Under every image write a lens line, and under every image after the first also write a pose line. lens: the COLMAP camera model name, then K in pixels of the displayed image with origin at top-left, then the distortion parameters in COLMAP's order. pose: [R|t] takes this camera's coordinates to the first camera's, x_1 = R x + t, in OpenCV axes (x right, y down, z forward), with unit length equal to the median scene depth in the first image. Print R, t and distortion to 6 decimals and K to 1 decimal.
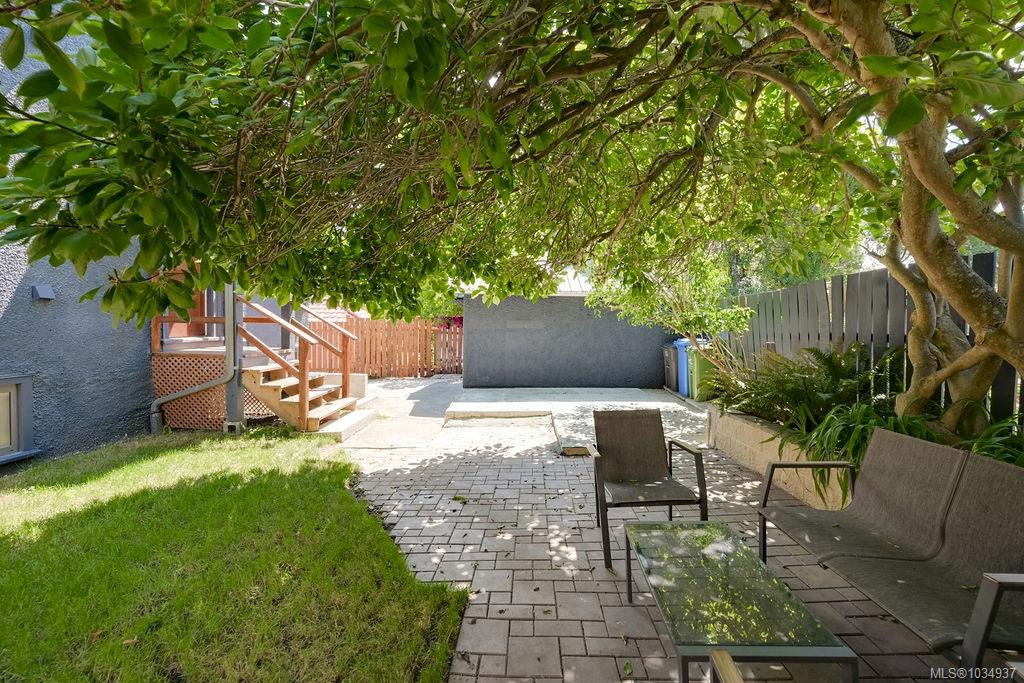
lens RADIAL K [[413.8, 0, 527.7], [0, 413.8, 338.9], [0, 0, 1]] dist [0.000416, 0.000221]
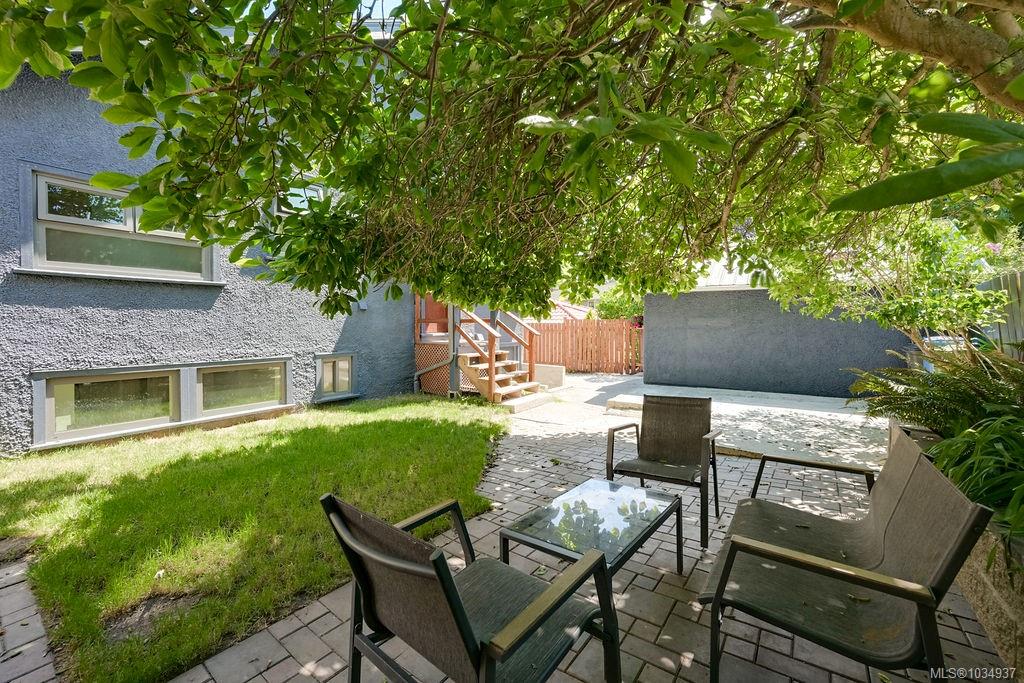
lens RADIAL K [[405.3, 0, 517.4], [0, 405.3, 327.9], [0, 0, 1]] dist [0.000085, 0.000037]
pose [[0.818137, -0.007916, -0.574969, 0.299039], [-0.010744, 0.999520, -0.029049, 0.019751], [0.574924, 0.029944, 0.817659, -0.038720]]
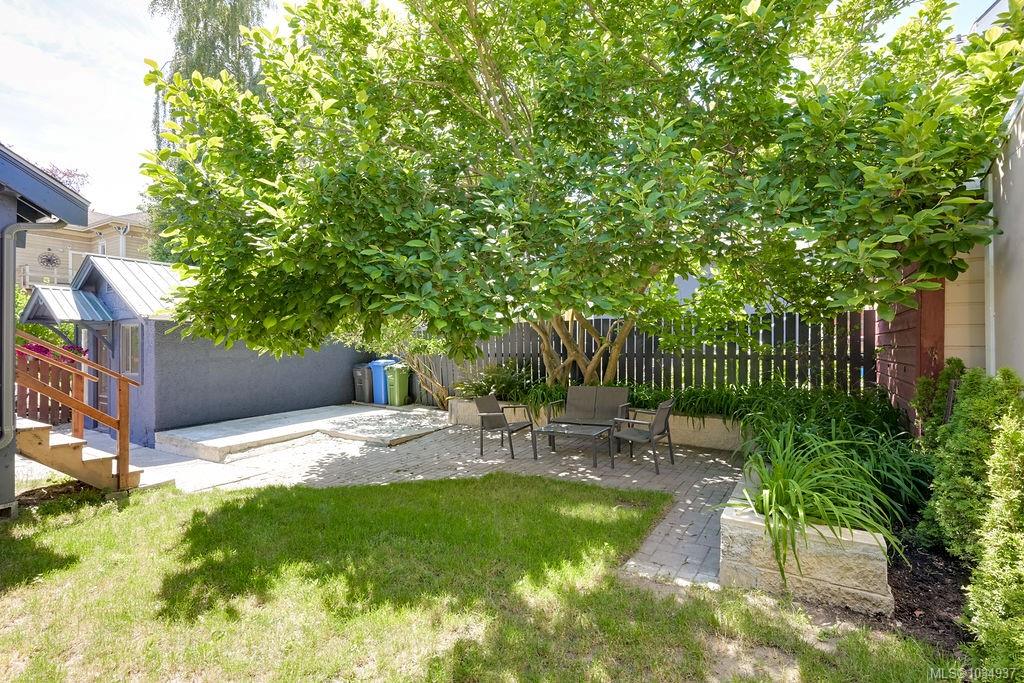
lens RADIAL K [[448.9, 0, 512.0], [0, 448.9, 341.5], [0, 0, 1]] dist [0.000175, 0.000026]
pose [[0.549276, -0.009757, 0.835584, -0.891506], [0.046715, 0.998727, -0.019046, -0.021714], [-0.834334, 0.049495, 0.549032, -0.177992]]
